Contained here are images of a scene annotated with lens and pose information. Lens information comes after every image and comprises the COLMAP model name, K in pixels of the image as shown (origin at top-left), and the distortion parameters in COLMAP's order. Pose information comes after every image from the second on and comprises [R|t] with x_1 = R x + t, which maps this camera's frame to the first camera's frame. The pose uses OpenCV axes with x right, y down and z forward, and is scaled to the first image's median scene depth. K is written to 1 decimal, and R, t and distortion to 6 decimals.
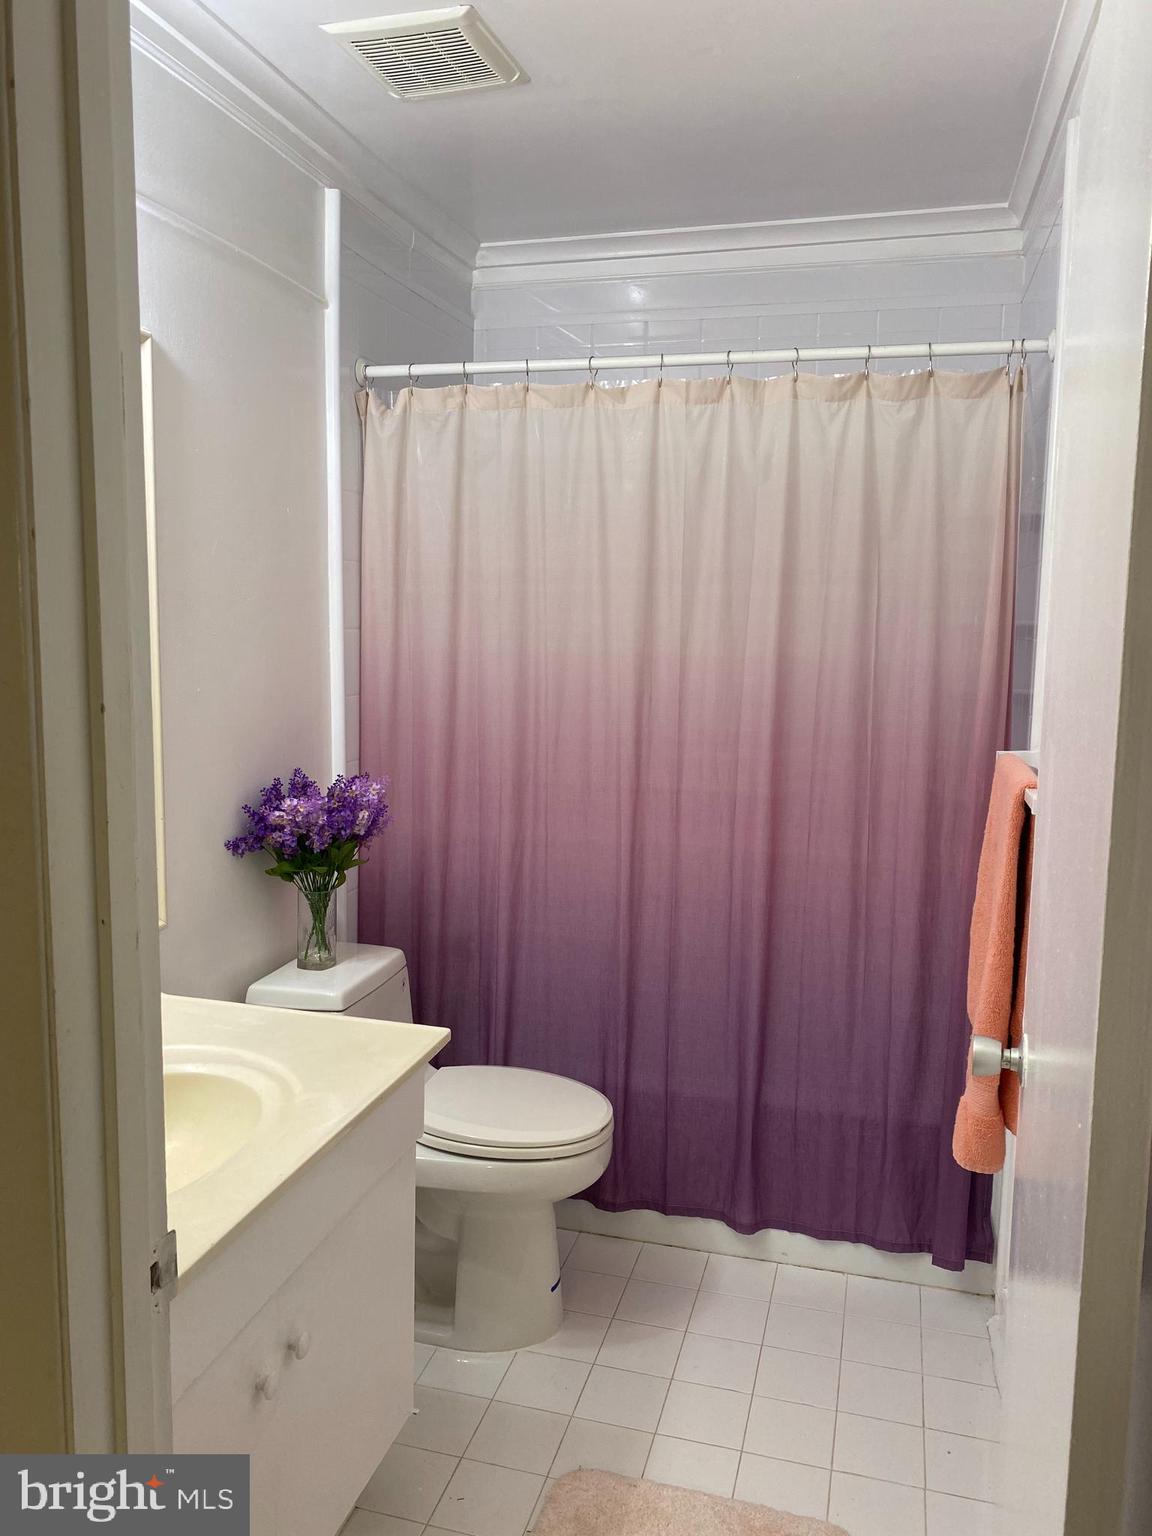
lens RADIAL K [[1165.9, 0, 576.0], [0, 1165.9, 768.0], [0, 0, 1]] dist [0.106513, -0.154350]
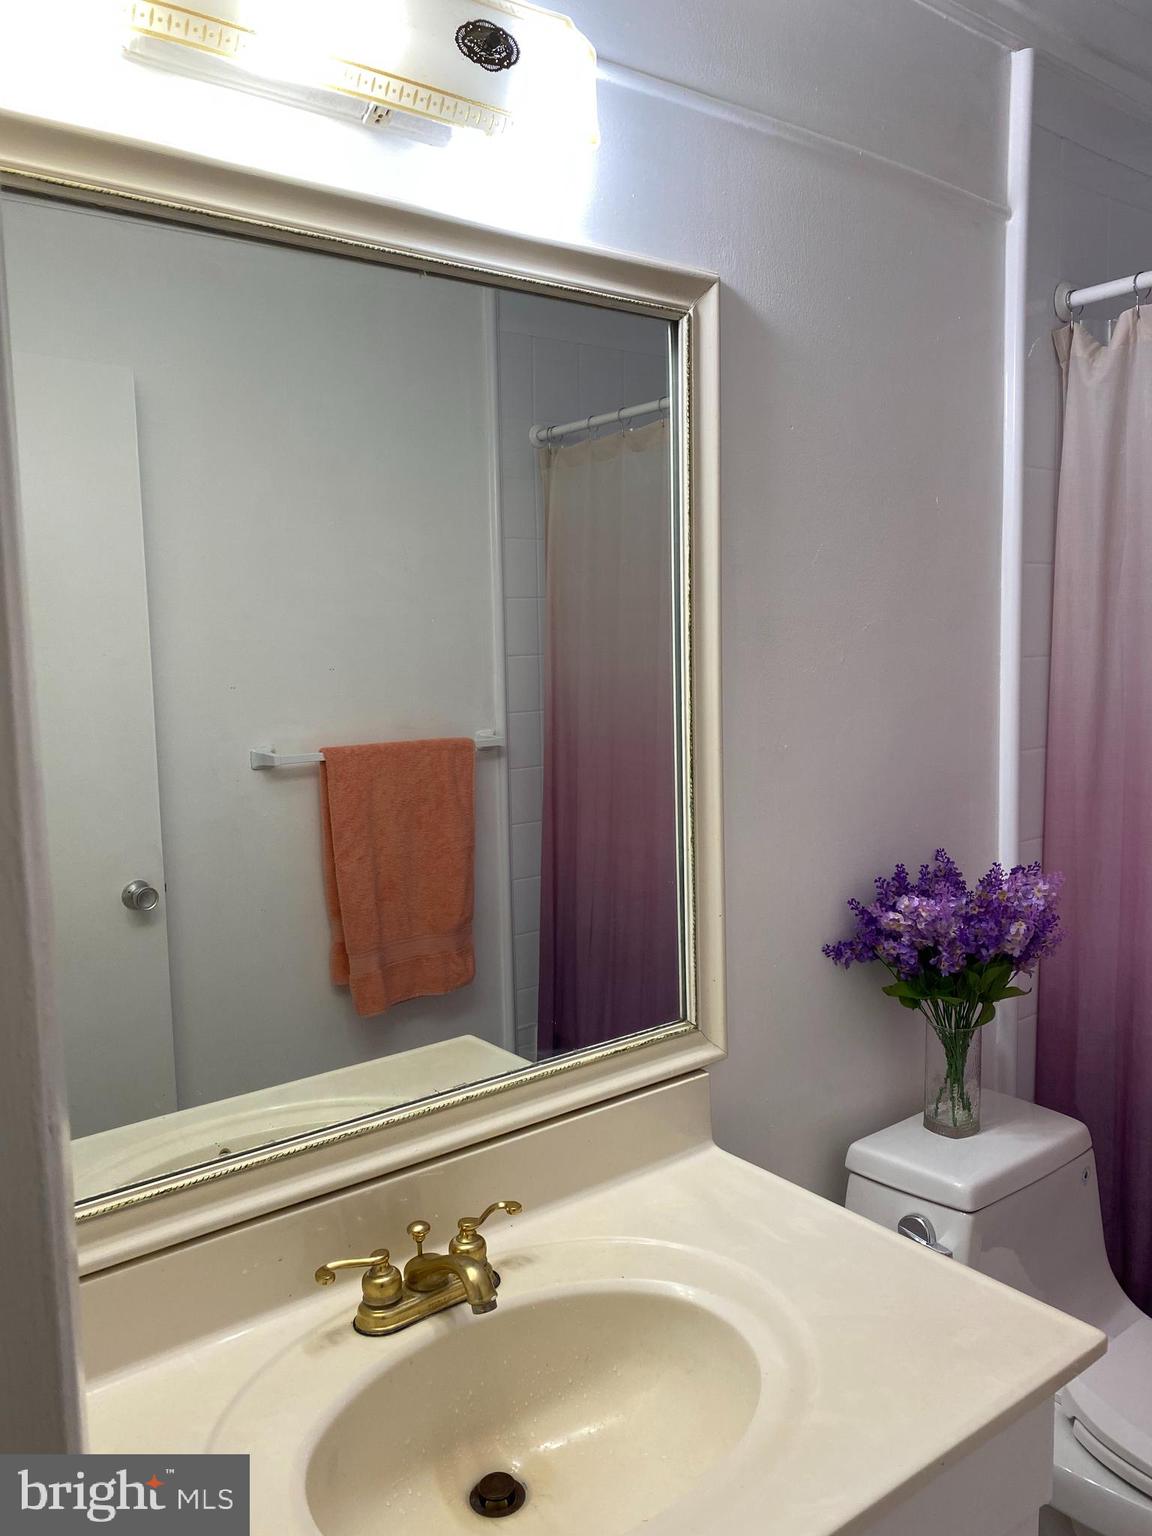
lens RADIAL K [[1176.3, 0, 576.0], [0, 1176.3, 768.0], [0, 0, 1]] dist [0.014192, -0.000380]
pose [[0.801611, 0.028200, -0.597180, 0.020125], [-0.043349, 0.998999, -0.011013, -0.034479], [0.596272, 0.034715, 0.802031, 0.286941]]
